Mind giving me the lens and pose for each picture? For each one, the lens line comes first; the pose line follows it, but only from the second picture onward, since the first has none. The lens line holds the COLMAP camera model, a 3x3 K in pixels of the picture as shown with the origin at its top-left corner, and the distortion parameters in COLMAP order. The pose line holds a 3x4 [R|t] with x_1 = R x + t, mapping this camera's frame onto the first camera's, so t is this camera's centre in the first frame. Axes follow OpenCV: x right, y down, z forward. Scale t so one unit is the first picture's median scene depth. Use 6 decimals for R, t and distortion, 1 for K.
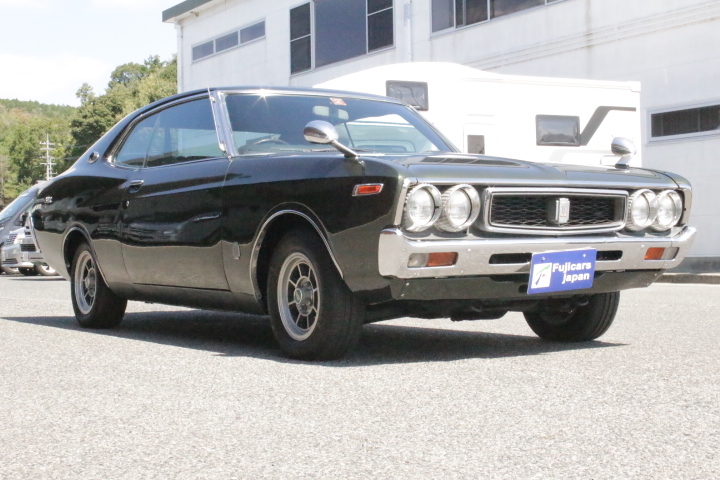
lens RADIAL K [[1174.5, 0, 360.0], [0, 1174.5, 240.0], [0, 0, 1]] dist [0.004211, 0.001637]
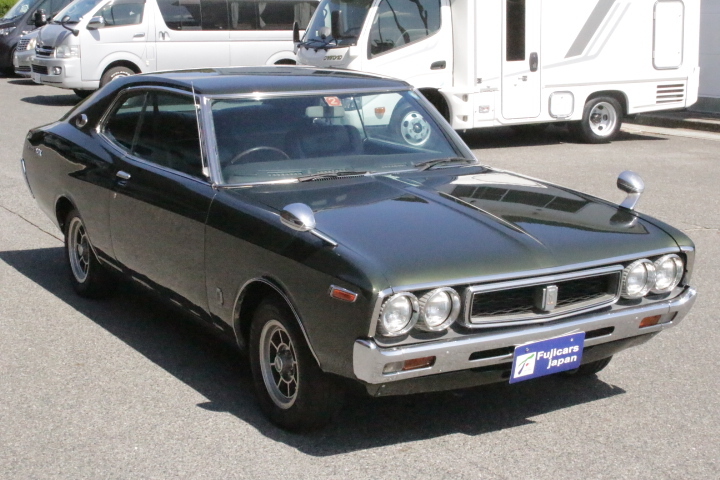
lens RADIAL K [[1251.3, 0, 360.0], [0, 1251.3, 240.0], [0, 0, 1]] dist [0.052632, -0.008485]
pose [[0.999207, 0.014354, -0.037148, 0.054528], [-0.006685, 0.980005, 0.198861, -0.272146], [0.039260, -0.198455, 0.979323, 0.000769]]
